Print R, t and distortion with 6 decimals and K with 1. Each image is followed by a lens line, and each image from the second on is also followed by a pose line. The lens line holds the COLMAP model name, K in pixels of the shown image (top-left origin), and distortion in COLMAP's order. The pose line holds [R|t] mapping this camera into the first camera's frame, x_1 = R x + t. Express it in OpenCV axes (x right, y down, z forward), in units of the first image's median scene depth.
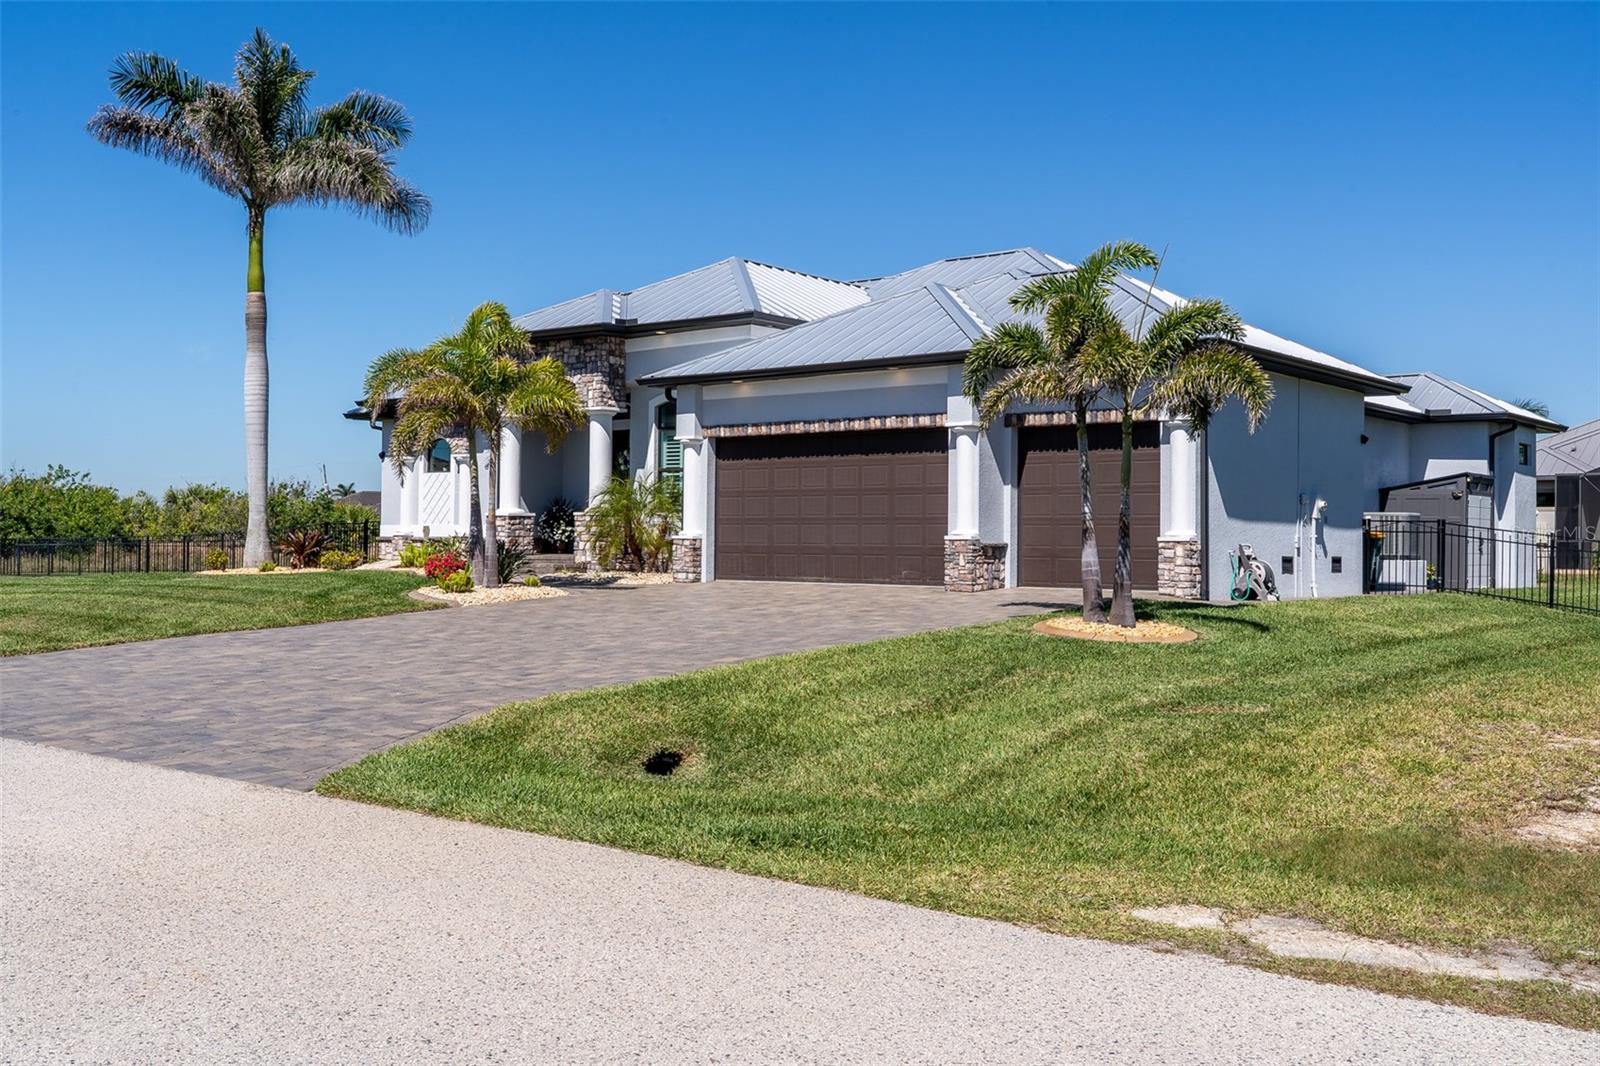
lens RADIAL K [[1563.6, 0, 800.0], [0, 1563.6, 533.0], [0, 0, 1]] dist [0.007699, 0.006241]
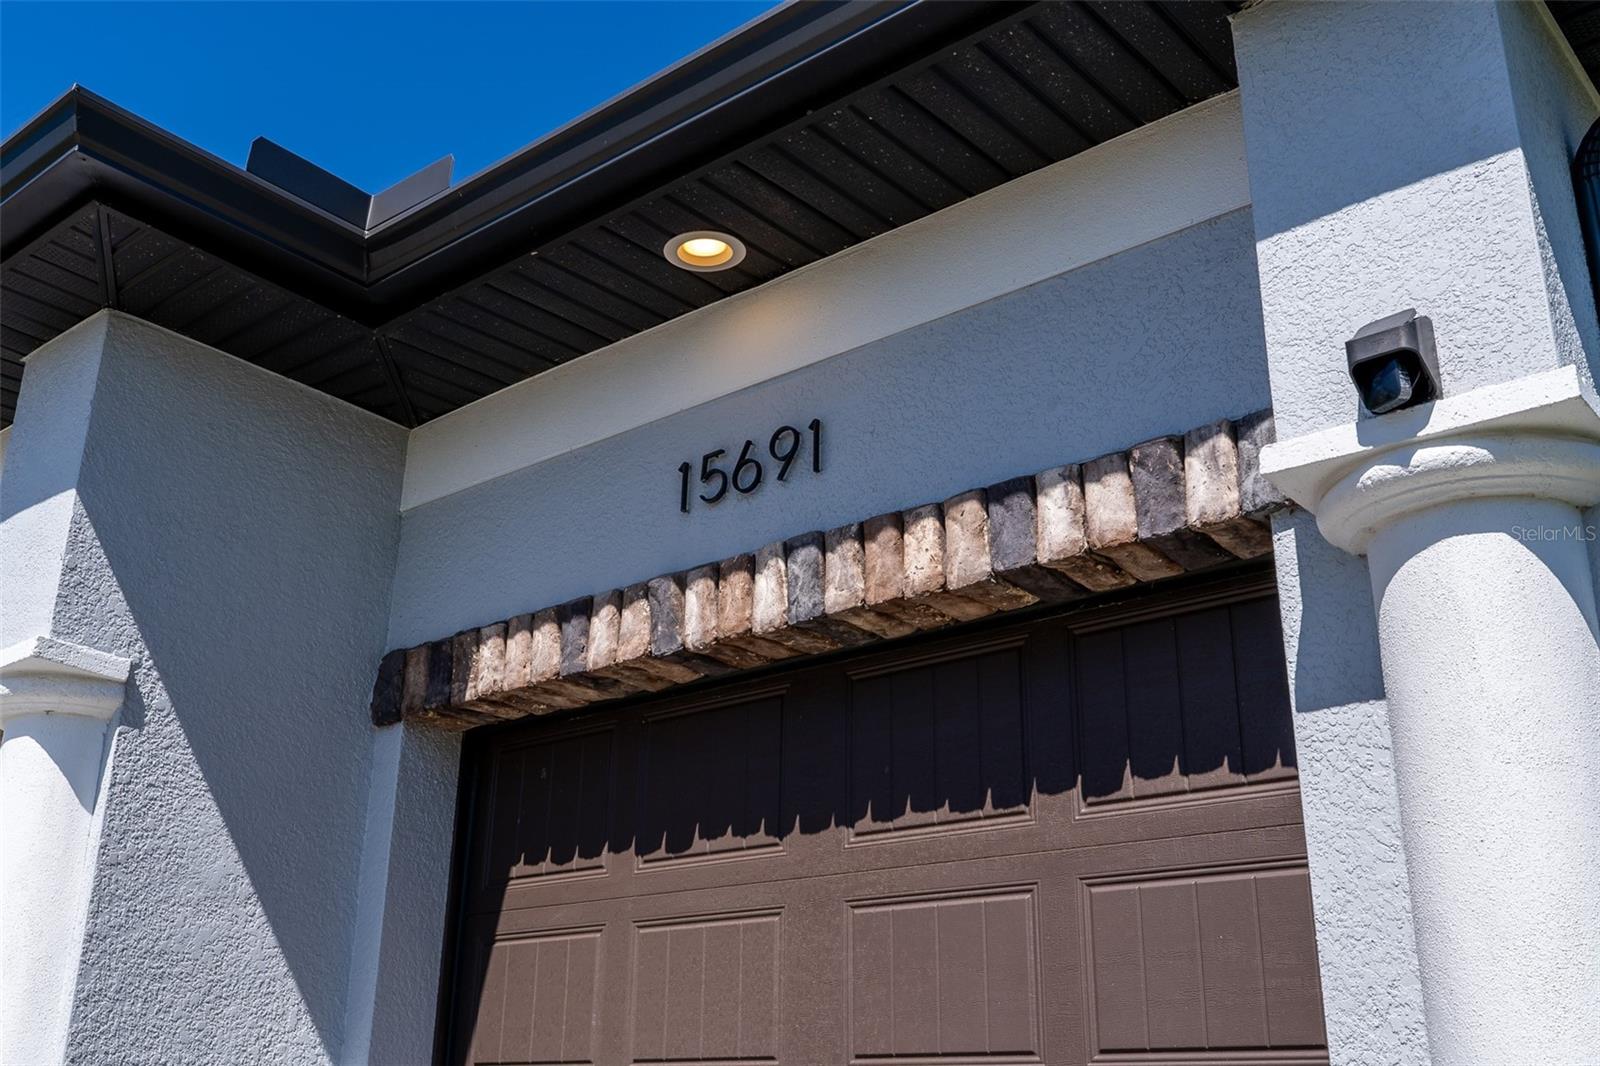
lens RADIAL K [[1563.6, 0, 800.0], [0, 1563.6, 533.0], [0, 0, 1]] dist [0.007699, 0.006241]
pose [[0.999710, -0.008544, -0.022526, 0.186305], [0.000314, 0.939538, -0.342444, -0.028049], [0.024090, 0.342337, 0.939268, 0.840404]]
